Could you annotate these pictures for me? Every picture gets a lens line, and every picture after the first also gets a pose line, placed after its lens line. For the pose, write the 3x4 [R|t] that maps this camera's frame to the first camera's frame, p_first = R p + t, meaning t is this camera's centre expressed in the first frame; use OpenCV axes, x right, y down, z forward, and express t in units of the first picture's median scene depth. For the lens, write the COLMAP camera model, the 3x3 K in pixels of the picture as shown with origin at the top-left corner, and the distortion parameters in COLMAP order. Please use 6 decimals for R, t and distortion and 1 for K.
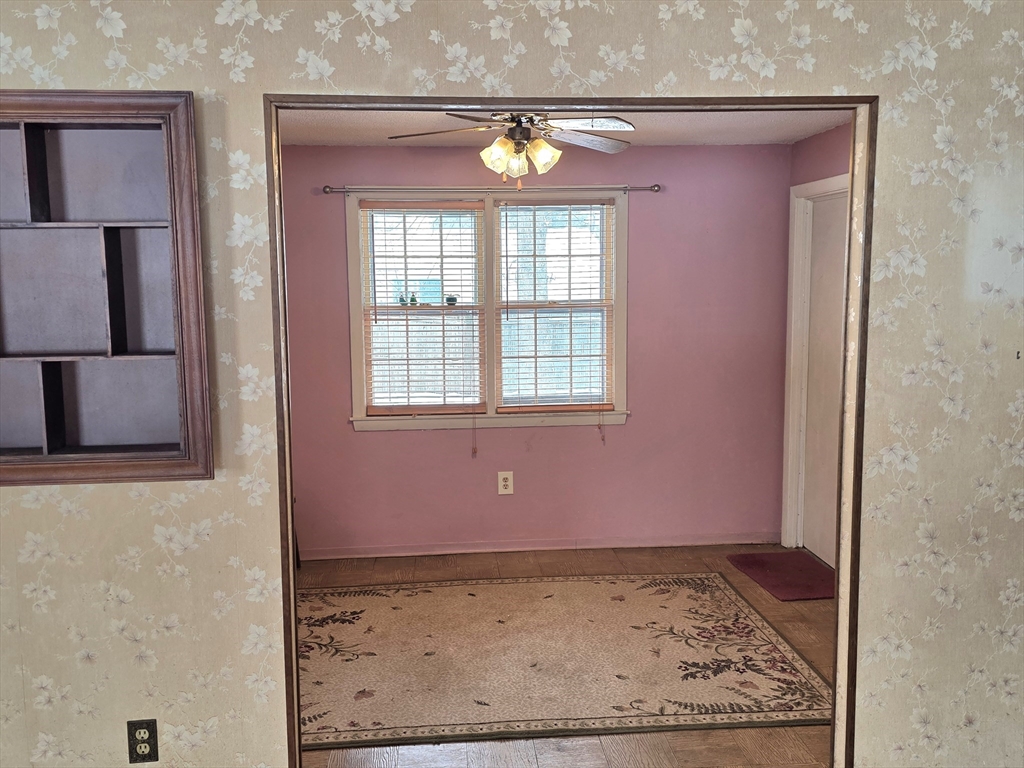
lens RADIAL K [[865.0, 0, 544.0], [0, 865.0, 380.7], [0, 0, 1]] dist [0.033181, -0.007194]
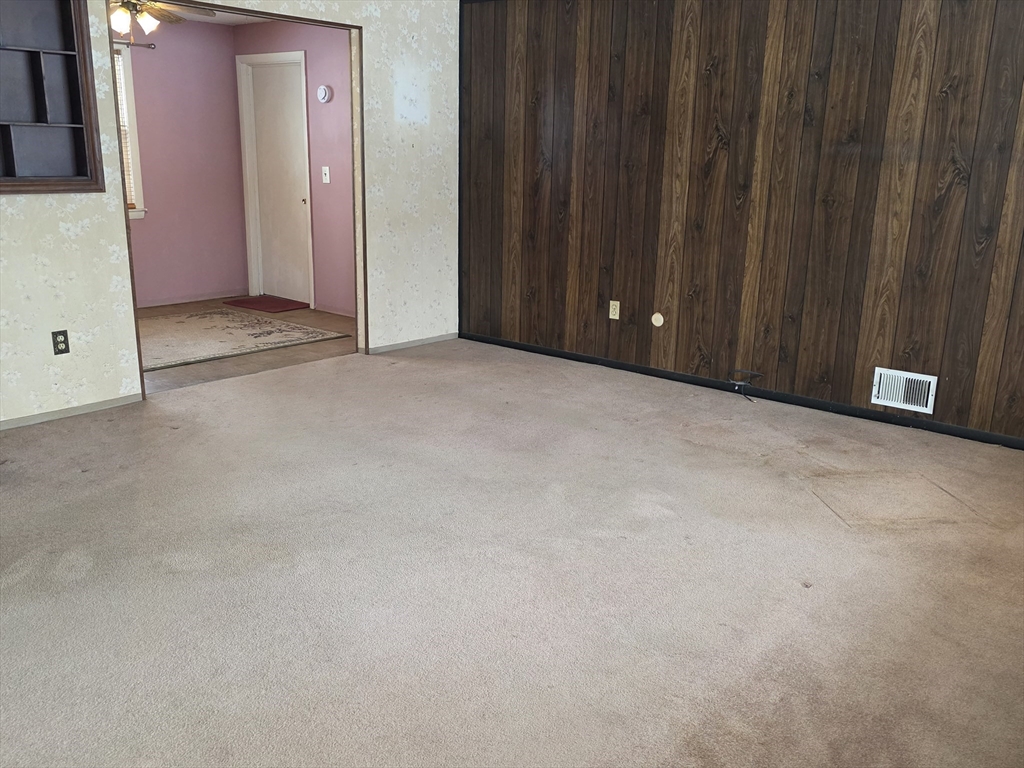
lens RADIAL K [[854.0, 0, 496.4], [0, 854.0, 418.5], [0, 0, 1]] dist [0.012359, -0.003808]
pose [[0.727087, -0.176821, 0.663385, -0.737113], [0.049761, 0.977296, 0.205954, 0.170845], [-0.684740, -0.116736, 0.719377, -0.709064]]
